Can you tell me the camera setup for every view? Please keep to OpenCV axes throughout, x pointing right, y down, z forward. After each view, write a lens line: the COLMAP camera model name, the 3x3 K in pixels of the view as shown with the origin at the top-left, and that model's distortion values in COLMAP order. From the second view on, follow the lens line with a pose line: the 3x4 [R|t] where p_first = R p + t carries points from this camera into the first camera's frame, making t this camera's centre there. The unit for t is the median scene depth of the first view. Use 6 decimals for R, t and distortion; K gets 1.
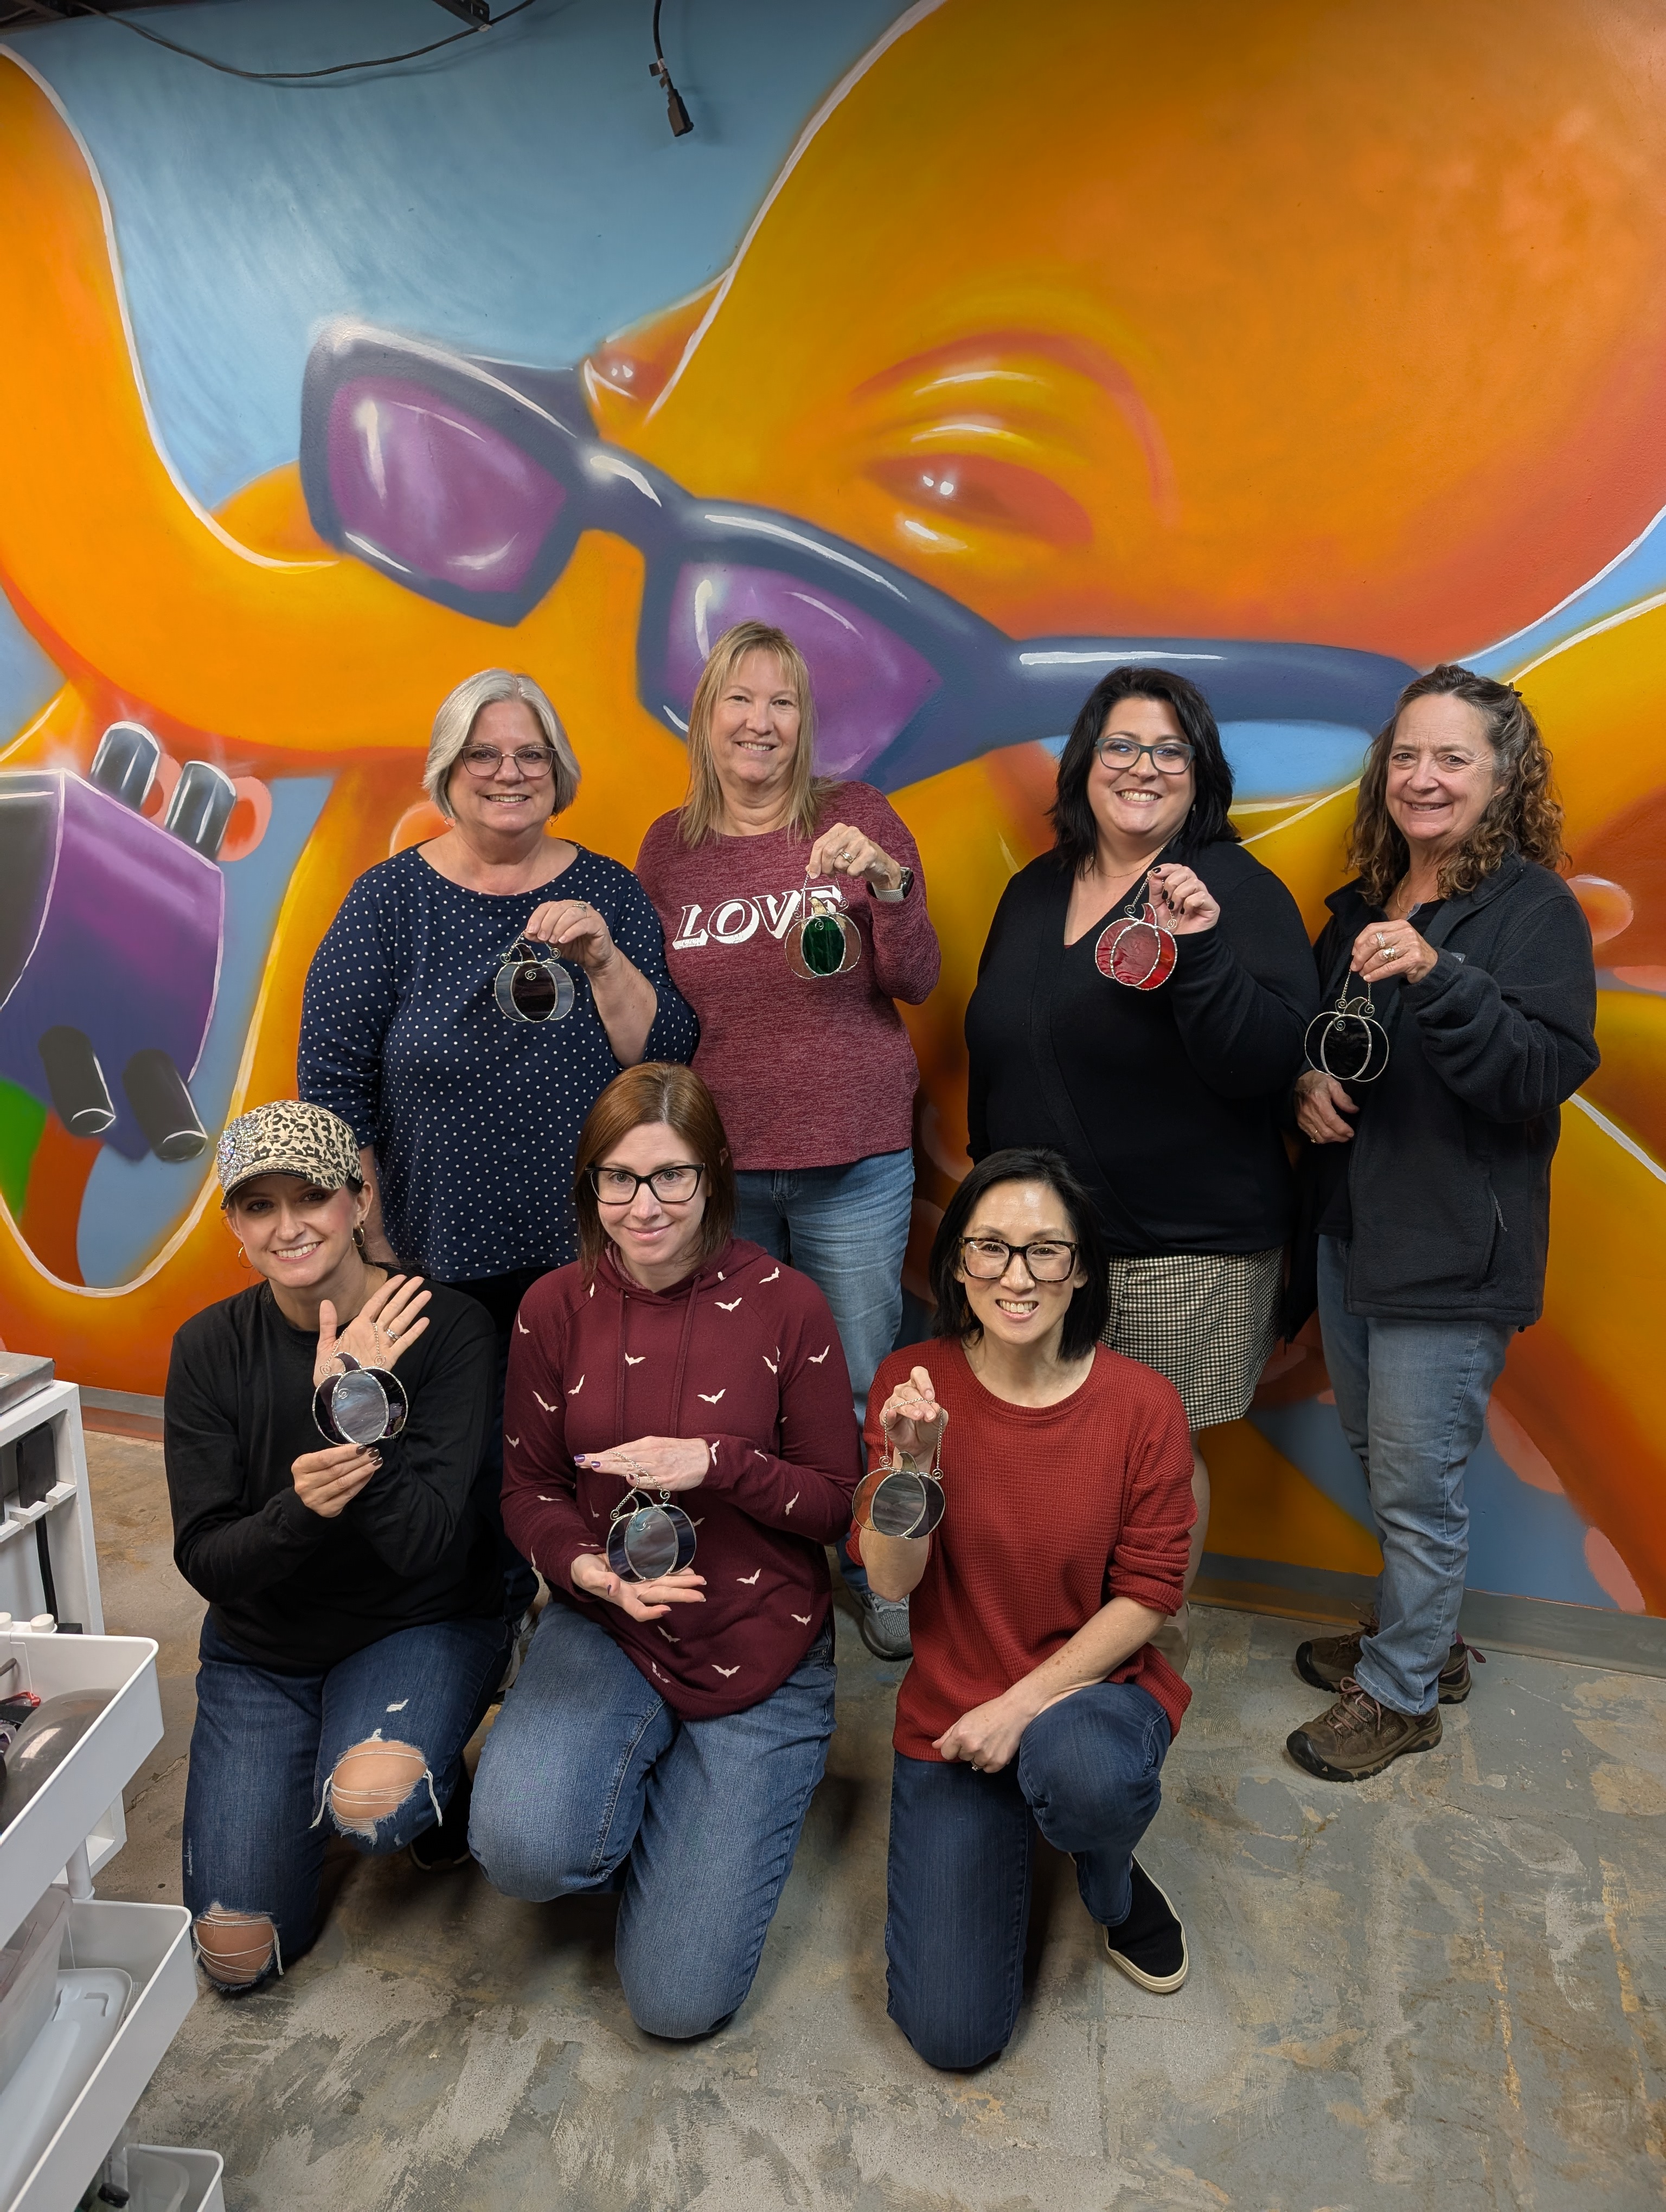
lens RADIAL K [[1540.8, 0, 829.9], [0, 1540.8, 1103.9], [0, 0, 1]] dist [0.004425, 0.002988]
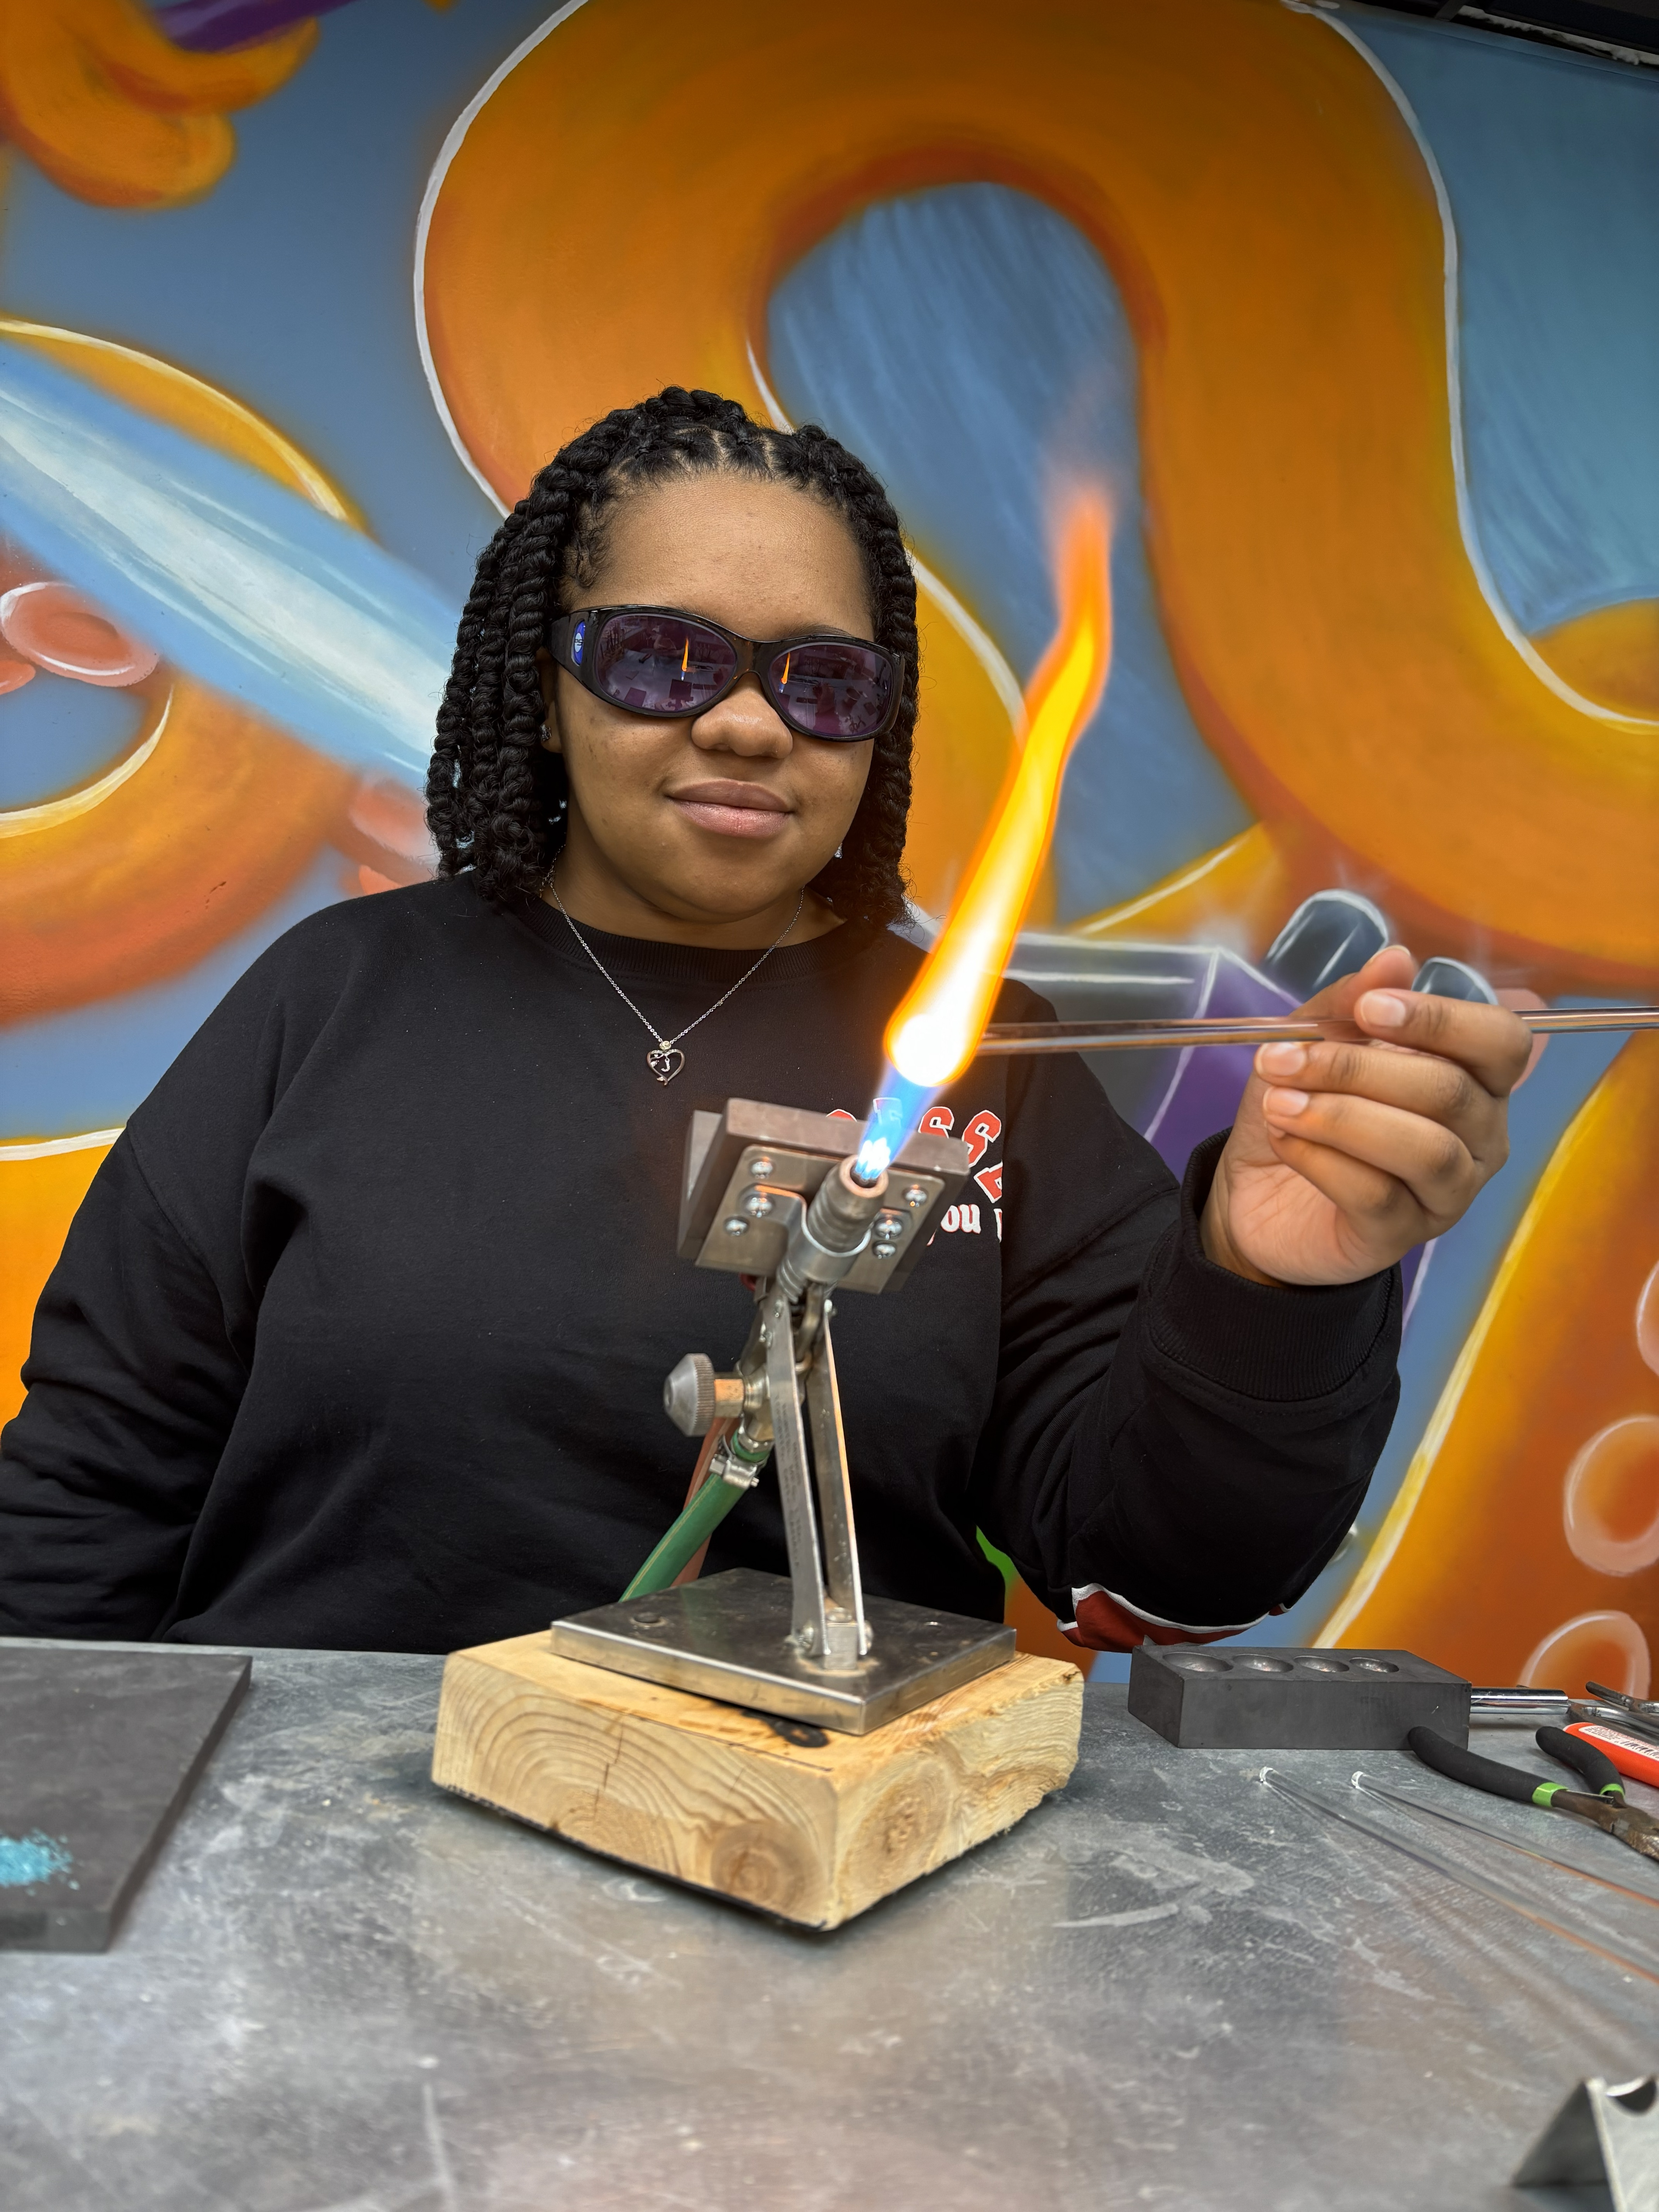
lens RADIAL K [[1665.7, 0, 828.5], [0, 1665.7, 1105.7], [0, 0, 1]] dist [0.001623, 0.000005]
pose [[0.722727, 0.088226, -0.685480, -0.099338], [-0.190426, 0.978849, -0.074788, -0.052720], [0.664383, 0.184584, 0.724241, 0.308009]]
